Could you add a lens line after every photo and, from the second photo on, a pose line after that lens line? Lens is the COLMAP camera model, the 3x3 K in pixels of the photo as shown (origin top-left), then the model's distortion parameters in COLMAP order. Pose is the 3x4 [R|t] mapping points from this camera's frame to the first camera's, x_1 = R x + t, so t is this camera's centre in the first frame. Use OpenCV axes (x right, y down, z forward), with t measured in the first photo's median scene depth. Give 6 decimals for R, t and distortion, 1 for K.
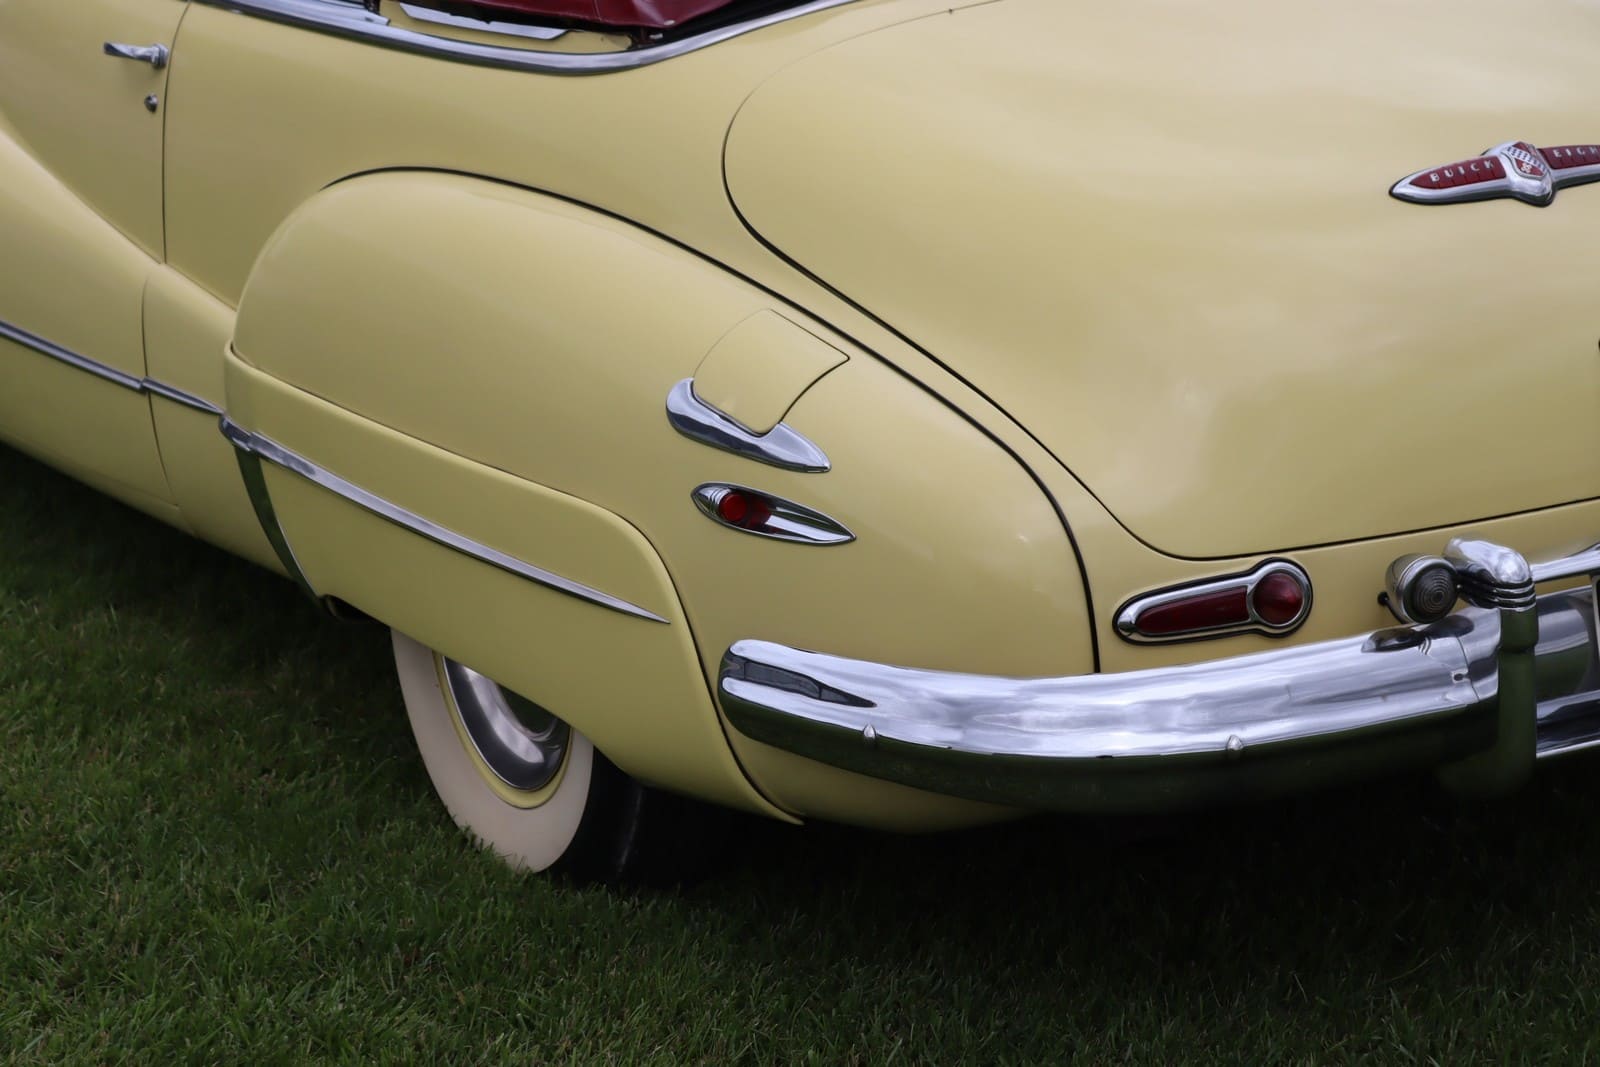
lens RADIAL K [[3896.7, 0, 800.0], [0, 3896.7, 533.5], [0, 0, 1]] dist [-0.026926, 1.191548]
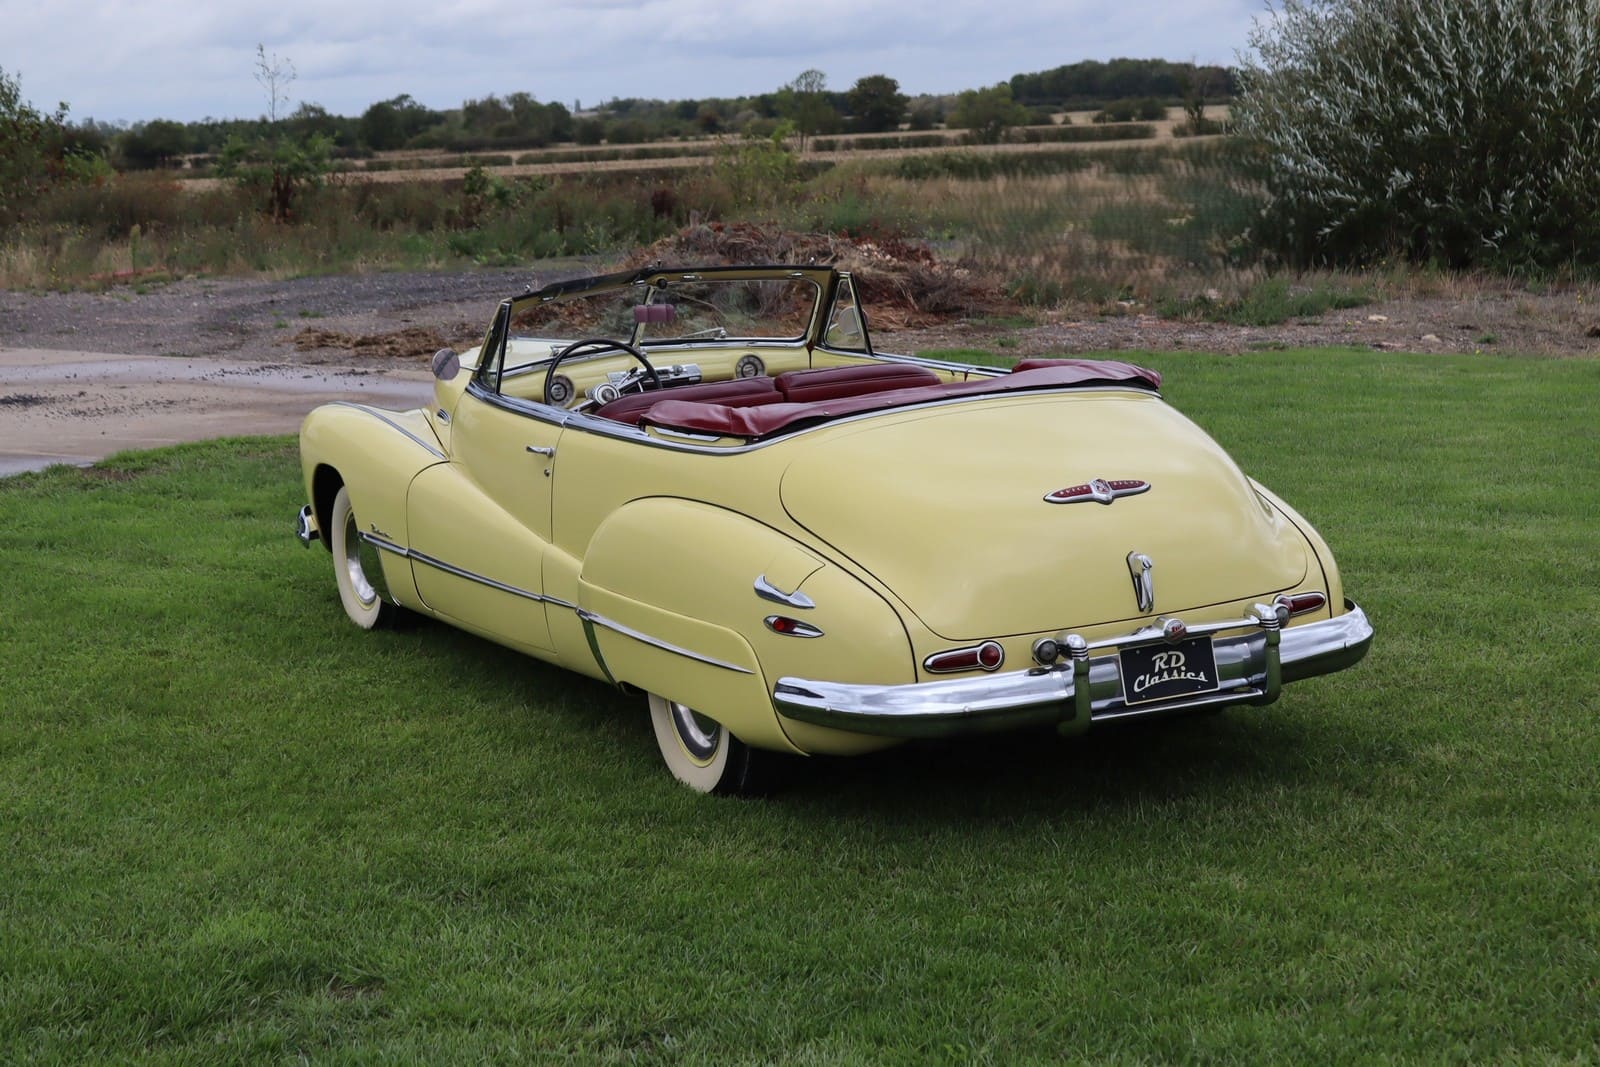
lens RADIAL K [[3387.1, 0, 800.0], [0, 3387.1, 533.5], [0, 0, 1]] dist [0.053560, 0.249576]
pose [[0.996845, -0.005867, -0.079157, 0.164756], [-0.002416, 0.994559, -0.104145, 0.157553], [0.079338, 0.104008, 0.991407, -1.135990]]
